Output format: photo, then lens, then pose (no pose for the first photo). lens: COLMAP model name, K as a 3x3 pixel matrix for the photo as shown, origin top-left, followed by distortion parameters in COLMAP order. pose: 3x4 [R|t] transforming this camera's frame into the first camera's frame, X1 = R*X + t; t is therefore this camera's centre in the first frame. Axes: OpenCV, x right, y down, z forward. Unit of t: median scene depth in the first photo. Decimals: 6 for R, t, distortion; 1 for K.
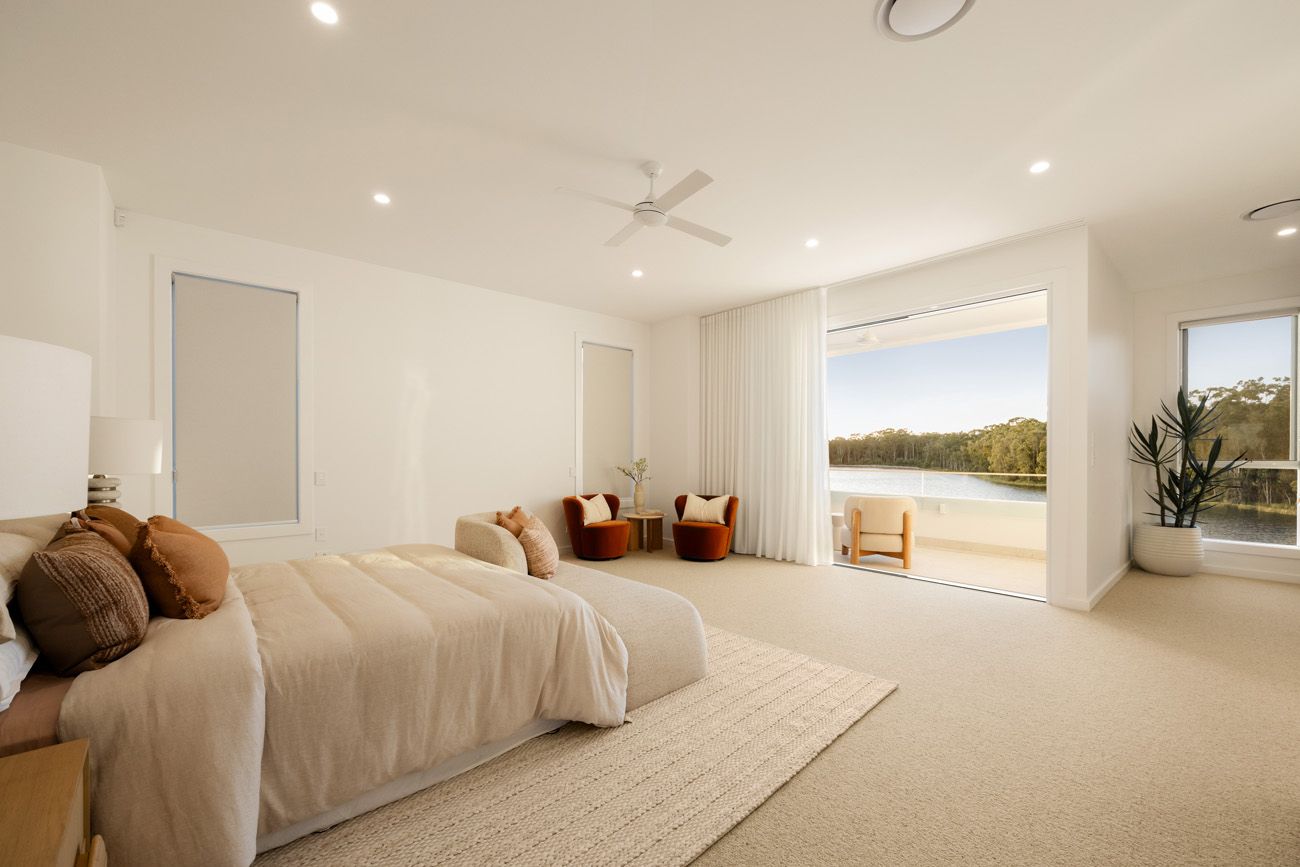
lens RADIAL K [[522.3, 0, 646.2], [0, 522.3, 450.8], [0, 0, 1]] dist [0.000987, 0.000010]
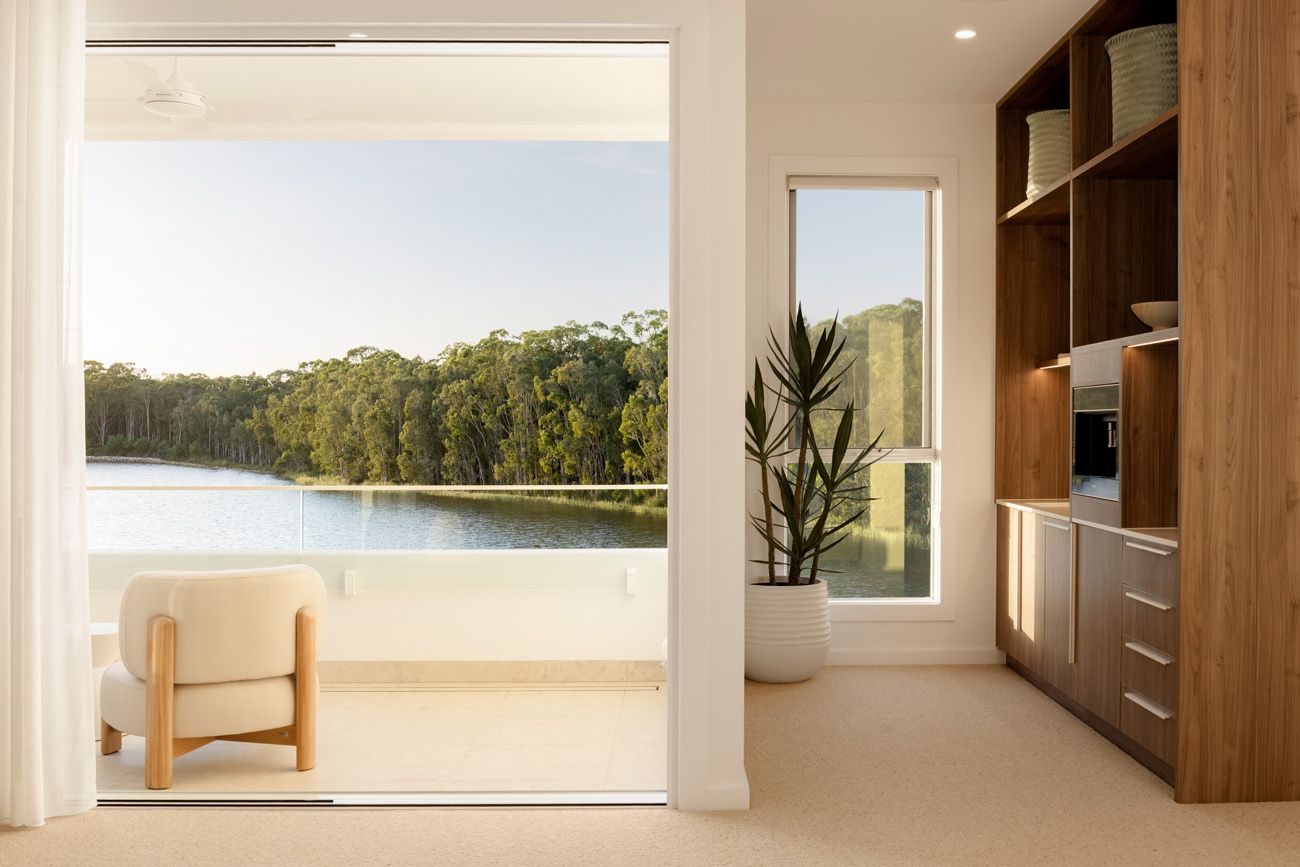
lens RADIAL K [[1330.2, 0, 729.6], [0, 1330.2, 429.5], [0, 0, 1]] dist [-0.053033, -0.031153]
pose [[0.627143, -0.003994, 0.778894, -0.008307], [-0.003164, 0.999966, 0.007675, -0.009233], [-0.778897, -0.007278, 0.627109, 0.207989]]
